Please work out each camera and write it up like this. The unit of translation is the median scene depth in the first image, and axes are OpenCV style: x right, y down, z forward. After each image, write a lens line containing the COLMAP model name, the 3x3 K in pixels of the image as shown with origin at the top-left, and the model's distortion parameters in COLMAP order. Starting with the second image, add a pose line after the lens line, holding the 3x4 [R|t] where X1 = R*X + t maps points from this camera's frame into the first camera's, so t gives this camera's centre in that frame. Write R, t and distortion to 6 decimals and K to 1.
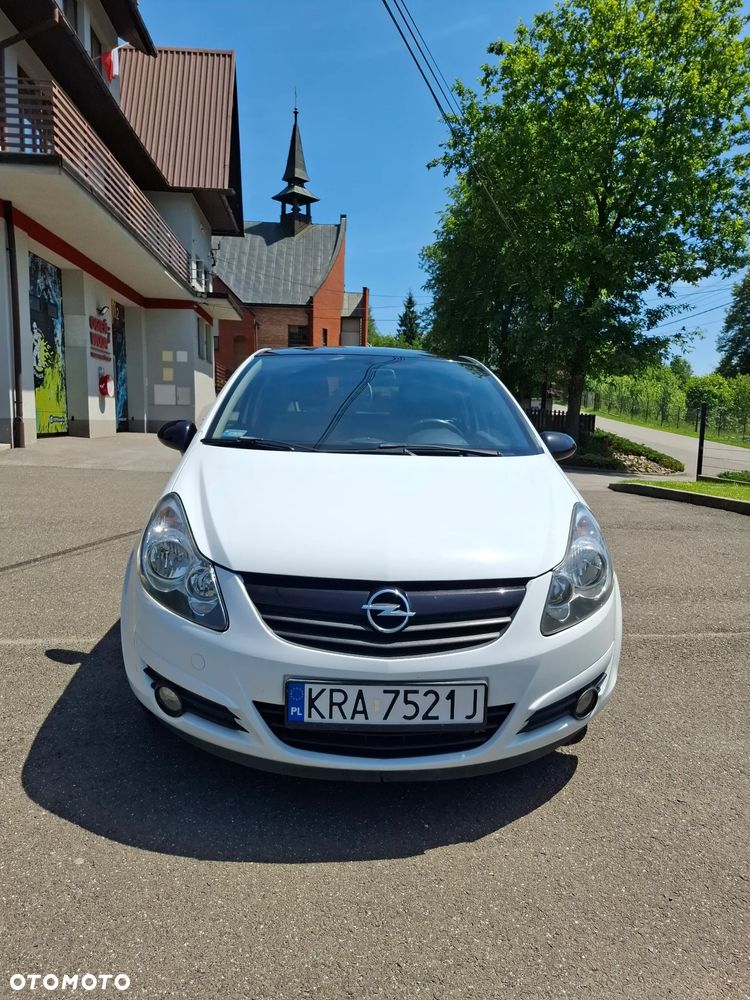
lens RADIAL K [[696.3, 0, 379.8], [0, 696.3, 508.5], [0, 0, 1]] dist [0.068636, -0.078605]
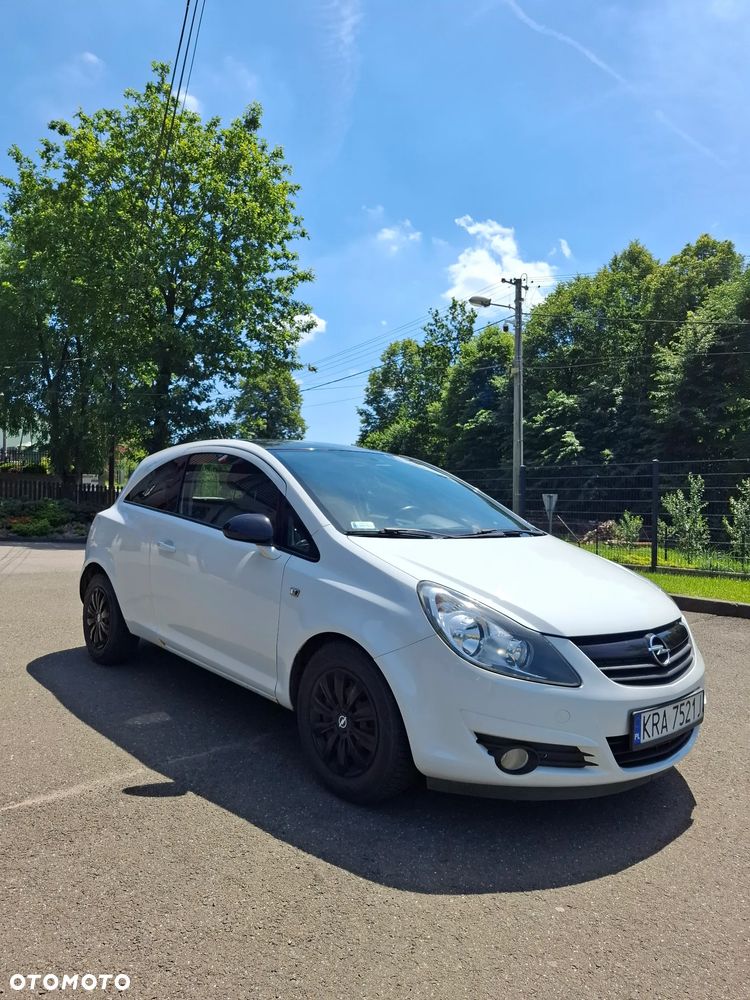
lens RADIAL K [[696.3, 0, 370.1], [0, 696.3, 504.7], [0, 0, 1]] dist [0.068636, -0.078605]
pose [[0.785397, -0.014634, 0.618820, -1.252938], [0.083875, 0.993016, -0.082970, -0.070689], [-0.613284, 0.117068, 0.781139, 0.209873]]
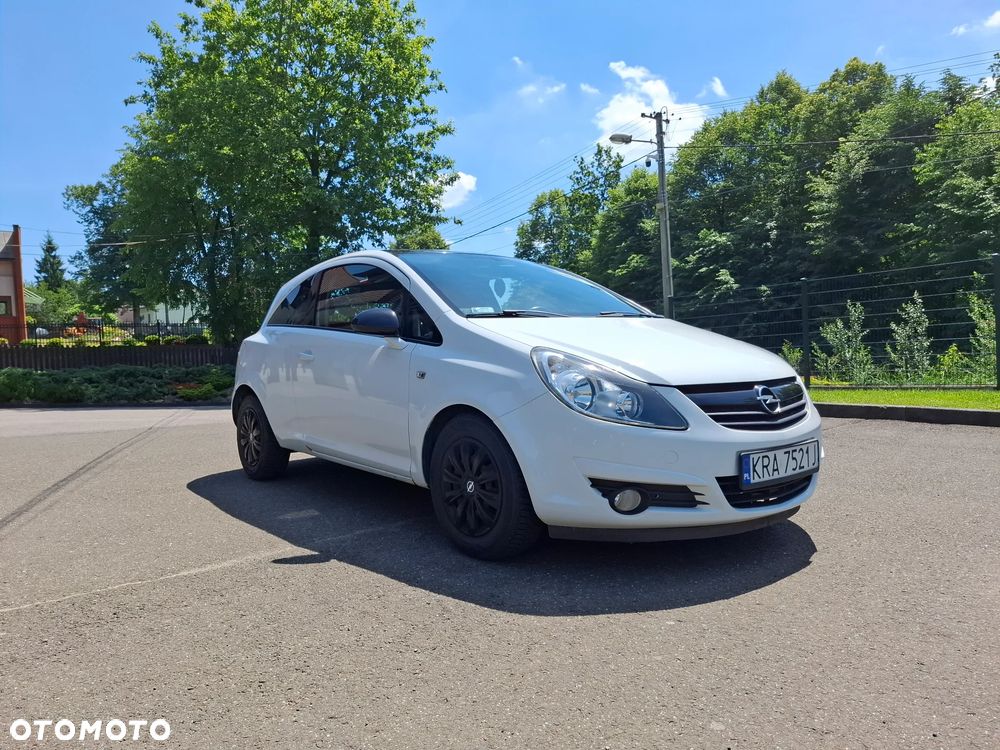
lens RADIAL K [[696.3, 0, 495.1], [0, 696.3, 376.3], [0, 0, 1]] dist [0.068636, -0.078605]
pose [[0.811916, -0.073709, 0.579103, -1.232658], [0.139924, 0.987652, -0.070467, 0.116276], [-0.566758, 0.138244, 0.812203, 0.125296]]
